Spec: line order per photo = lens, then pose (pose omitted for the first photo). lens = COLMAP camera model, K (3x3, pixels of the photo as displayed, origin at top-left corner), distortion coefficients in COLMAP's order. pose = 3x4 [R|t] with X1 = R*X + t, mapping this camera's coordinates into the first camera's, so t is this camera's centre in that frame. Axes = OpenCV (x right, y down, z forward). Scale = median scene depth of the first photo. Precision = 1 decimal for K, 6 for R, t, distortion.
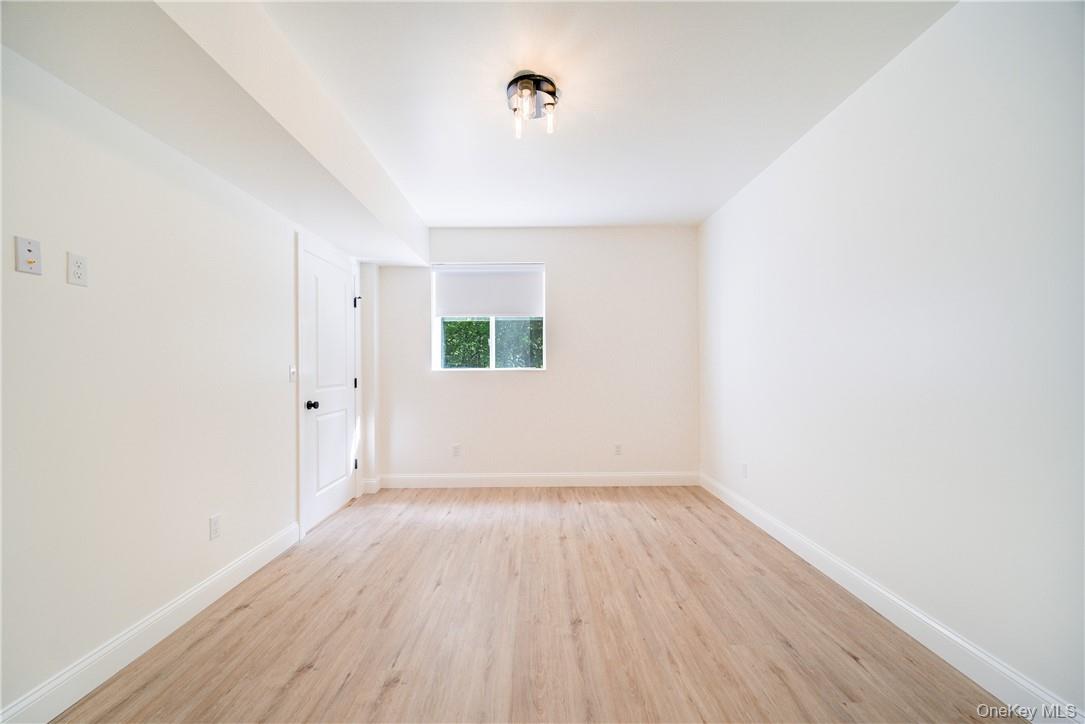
lens RADIAL K [[442.3, 0, 529.4], [0, 442.3, 364.3], [0, 0, 1]] dist [0.001463, 0.000074]
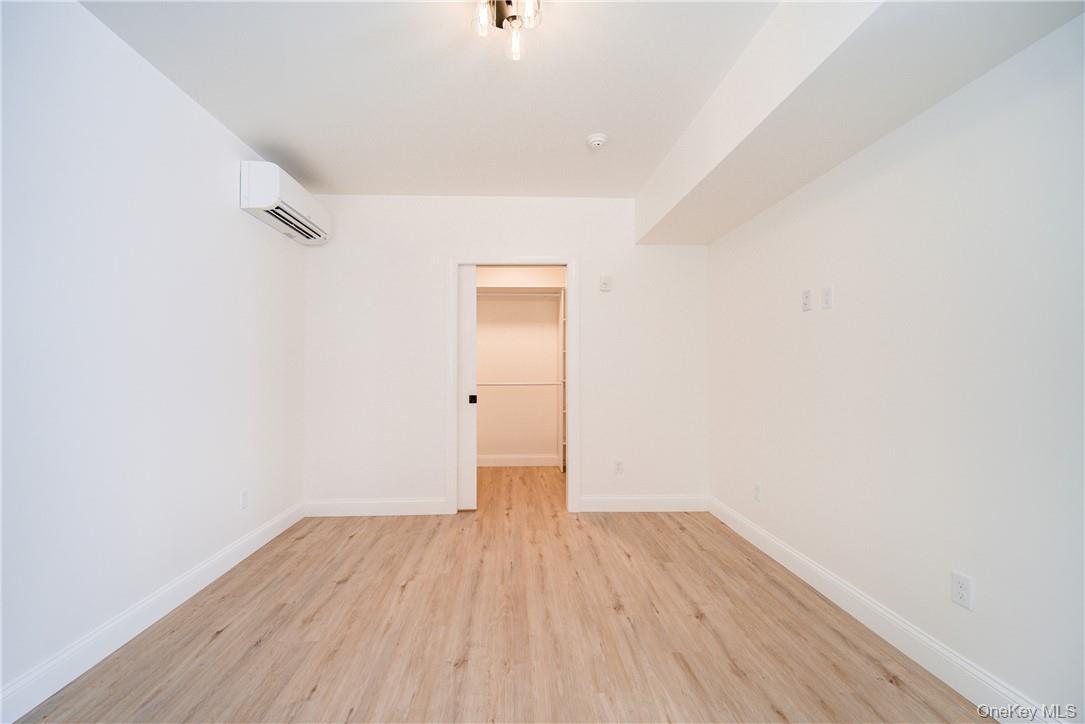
lens RADIAL K [[442.3, 0, 529.4], [0, 442.3, 364.3], [0, 0, 1]] dist [0.001463, 0.000074]
pose [[-0.998425, 0.005128, -0.055862, 0.019261], [0.006193, 0.999802, -0.018909, 0.019385], [0.055754, -0.019225, -0.998259, 2.041365]]
